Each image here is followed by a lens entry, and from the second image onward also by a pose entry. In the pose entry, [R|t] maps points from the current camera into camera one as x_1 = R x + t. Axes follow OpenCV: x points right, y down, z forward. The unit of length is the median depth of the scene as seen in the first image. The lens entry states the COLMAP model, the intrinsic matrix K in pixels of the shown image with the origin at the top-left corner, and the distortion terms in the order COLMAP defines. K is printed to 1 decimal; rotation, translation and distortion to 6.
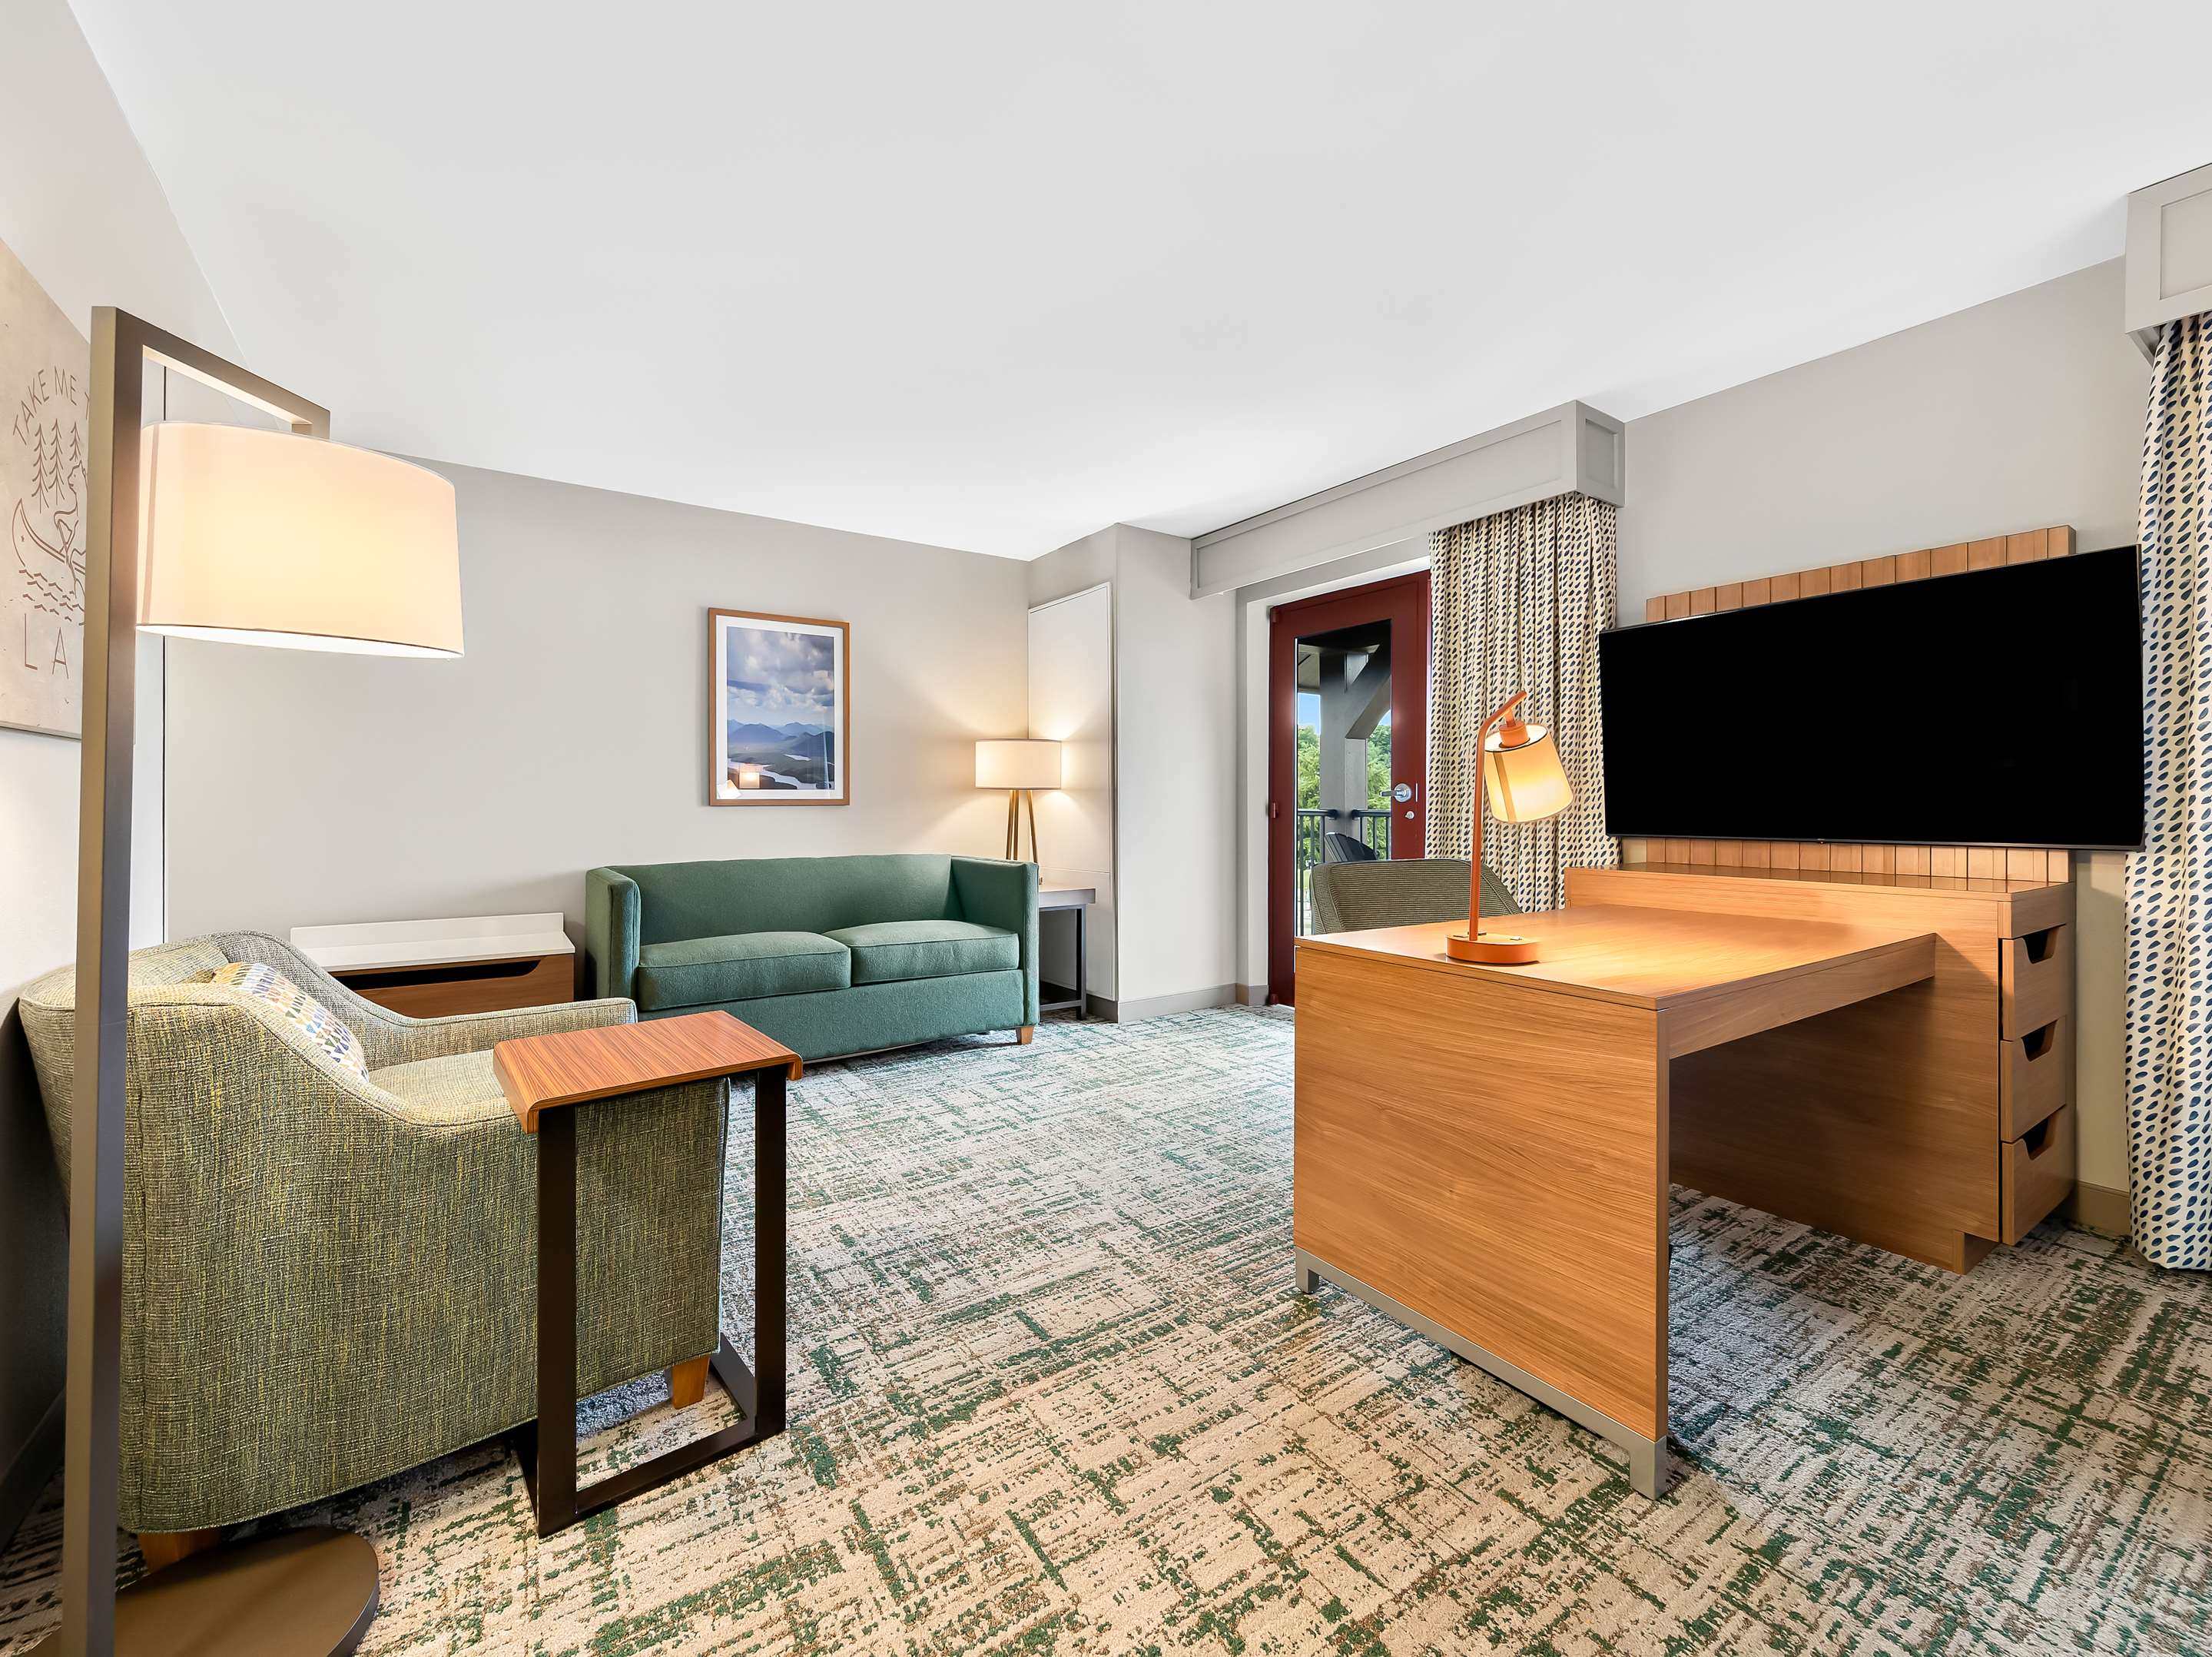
lens RADIAL K [[913.3, 0, 1096.3], [0, 913.3, 803.8], [0, 0, 1]] dist [0.008592, -0.001739]
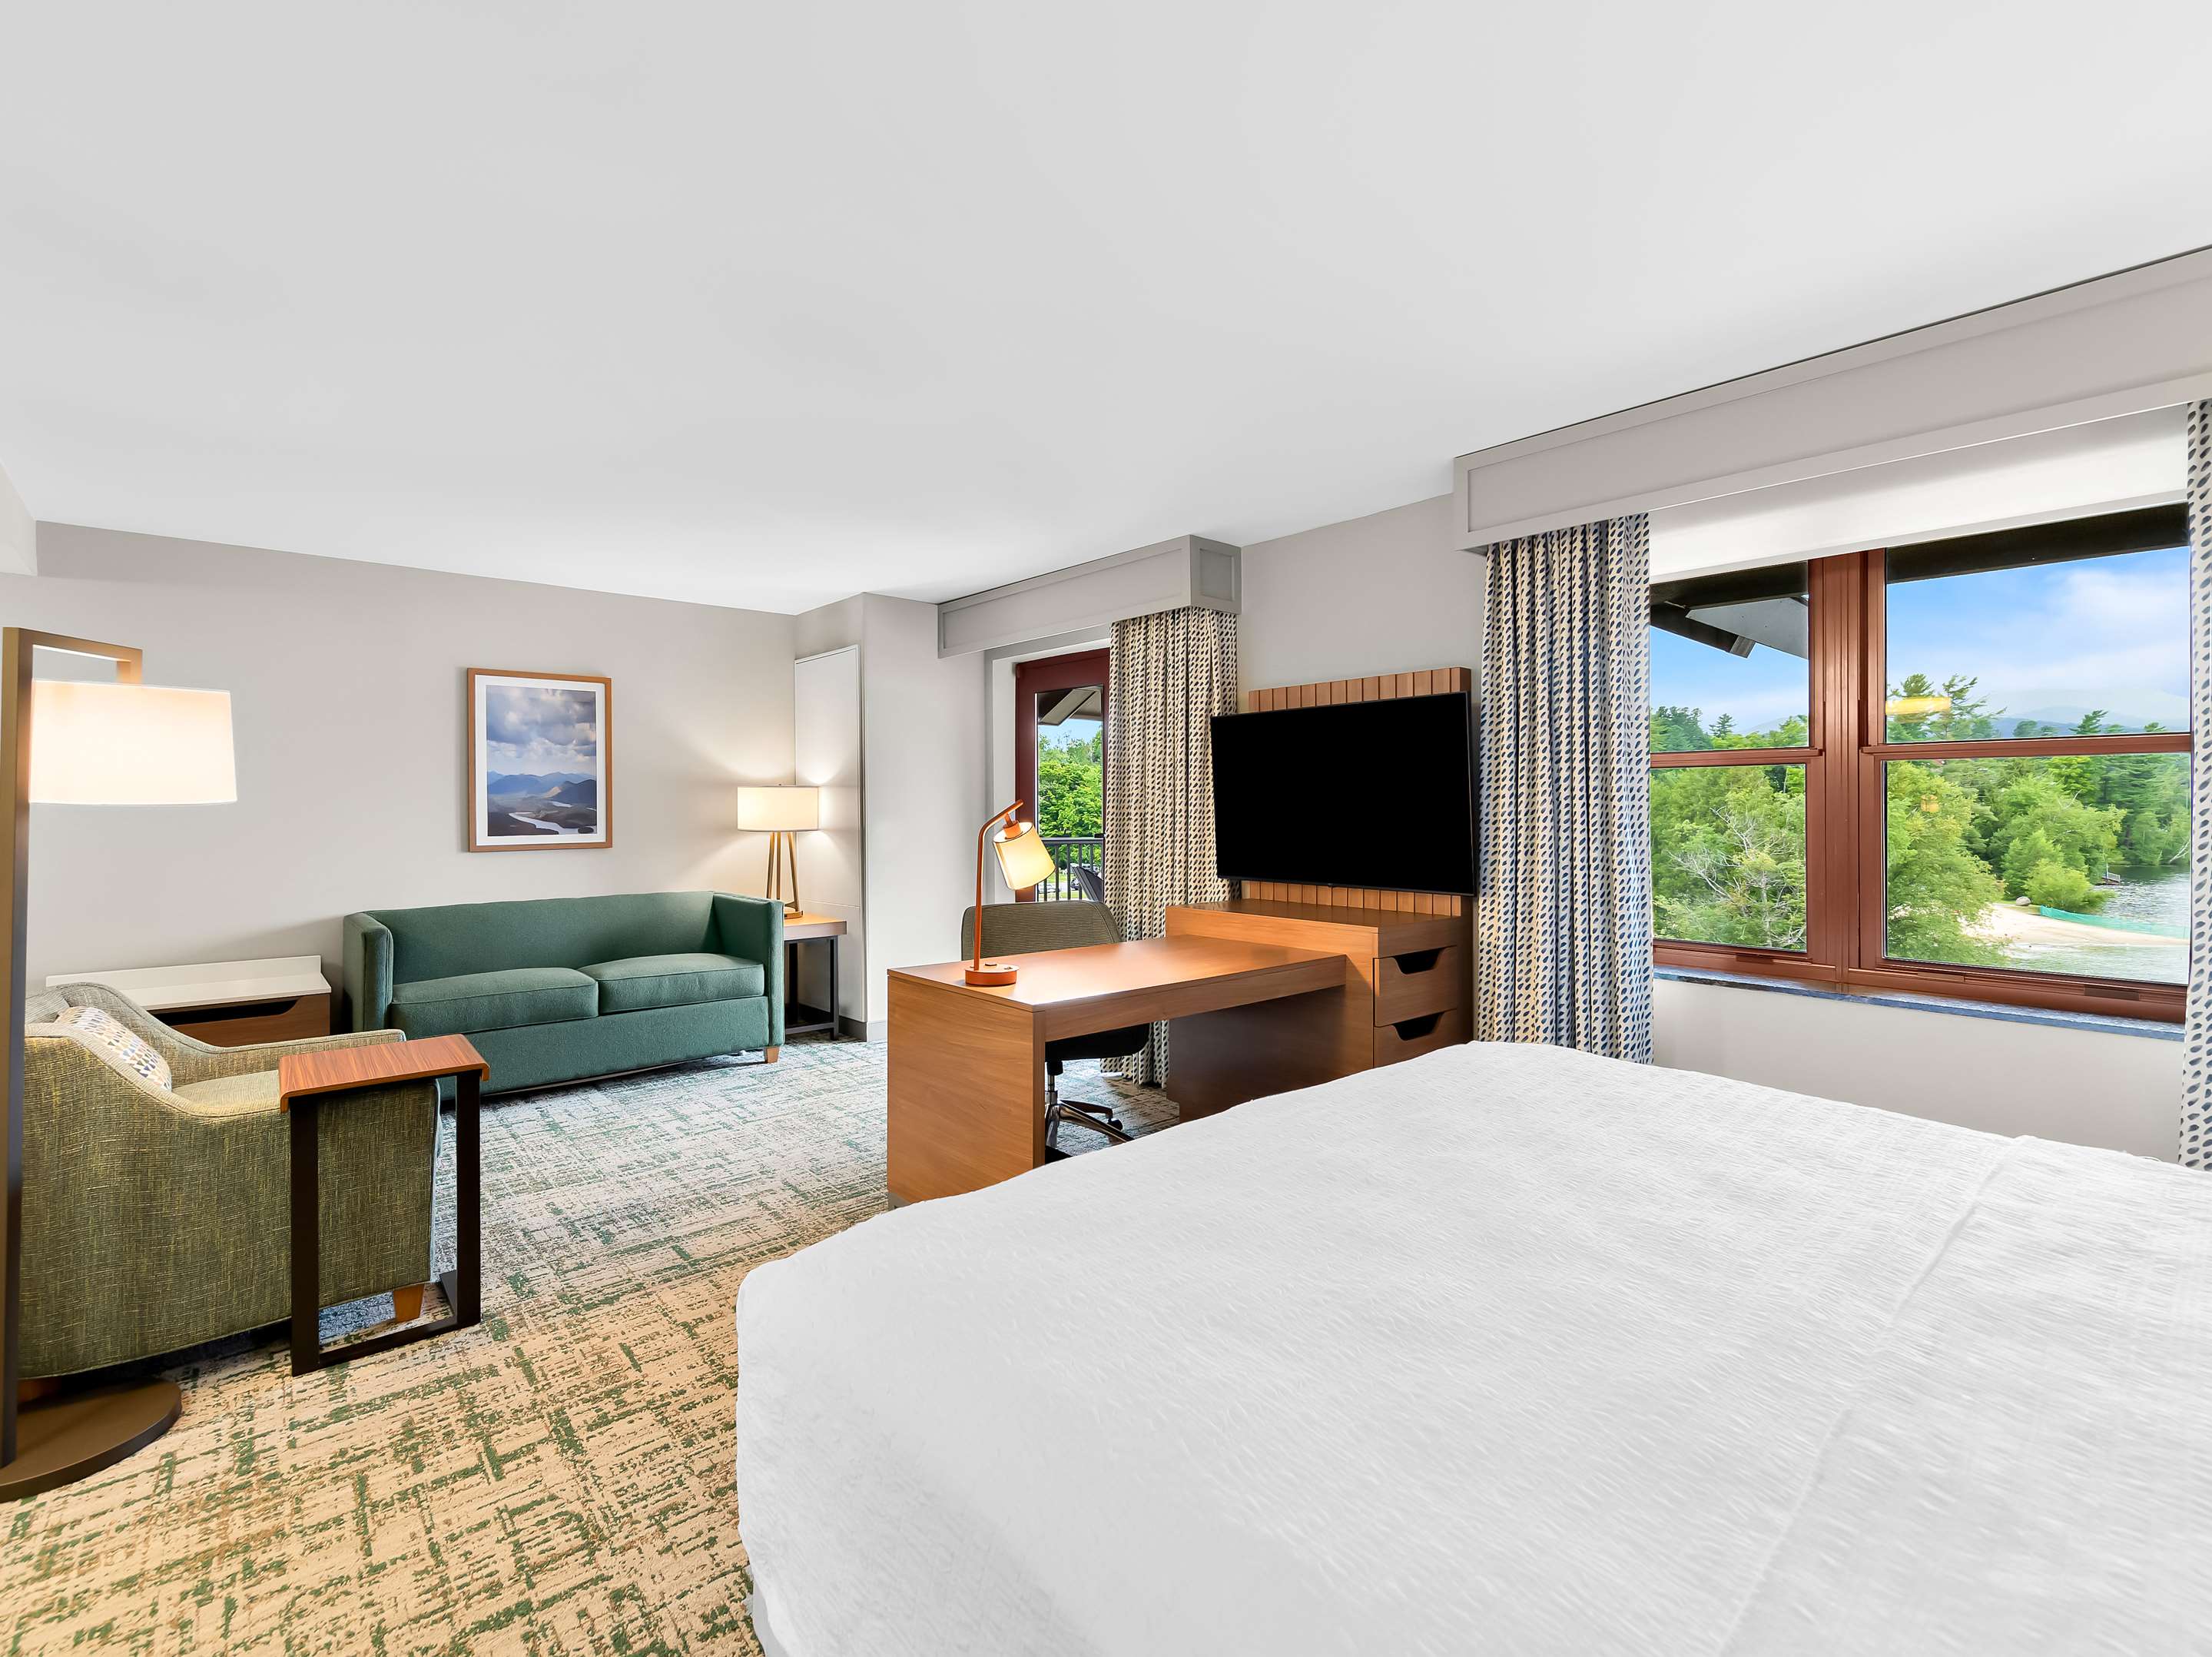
lens RADIAL K [[1010.8, 0, 1109.6], [0, 1010.8, 815.6], [0, 0, 1]] dist [0.001368, 0.002960]
pose [[0.992160, -0.004816, 0.124885, 0.363802], [0.003821, 0.999959, 0.008207, -0.099095], [-0.124919, -0.007665, 0.992137, -0.567164]]
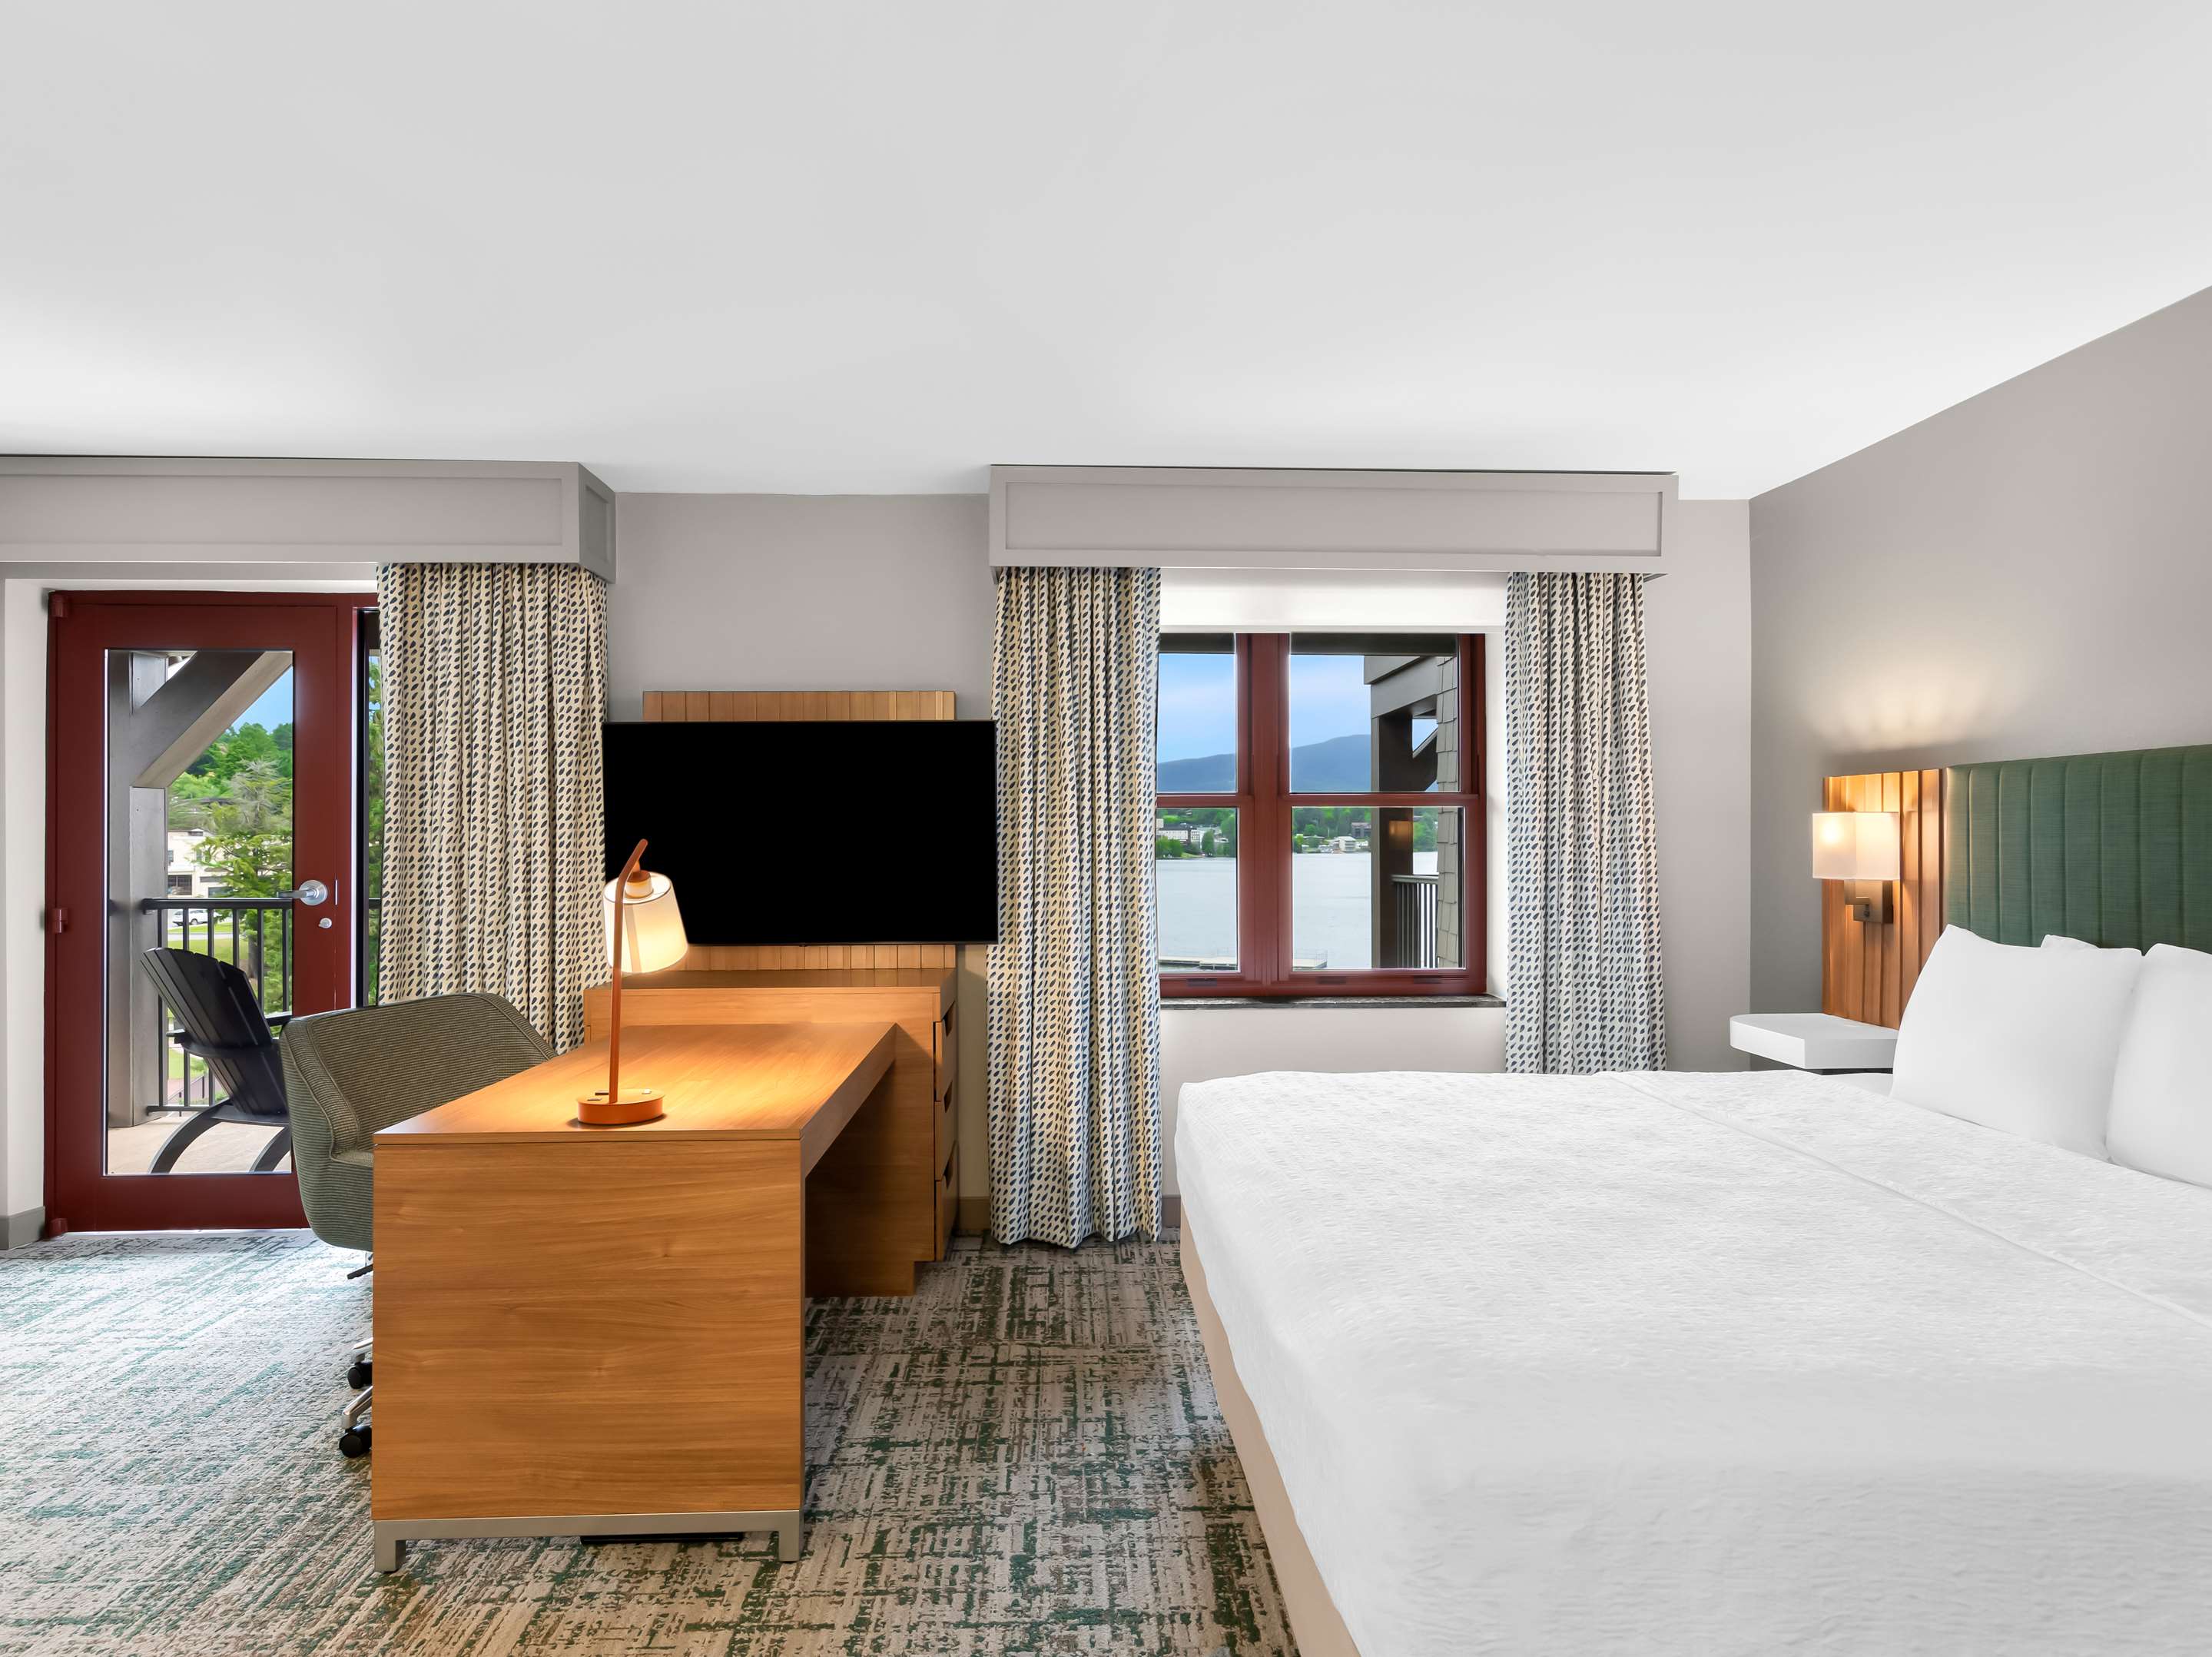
lens RADIAL K [[1255.7, 0, 1099.9], [0, 1255.7, 833.3], [0, 0, 1]] dist [0.005103, 0.000802]
pose [[0.529551, 0.000881, 0.848278, -0.380268], [0.005180, 0.999977, -0.004272, -0.108571], [-0.848262, 0.006657, 0.529534, -0.122439]]
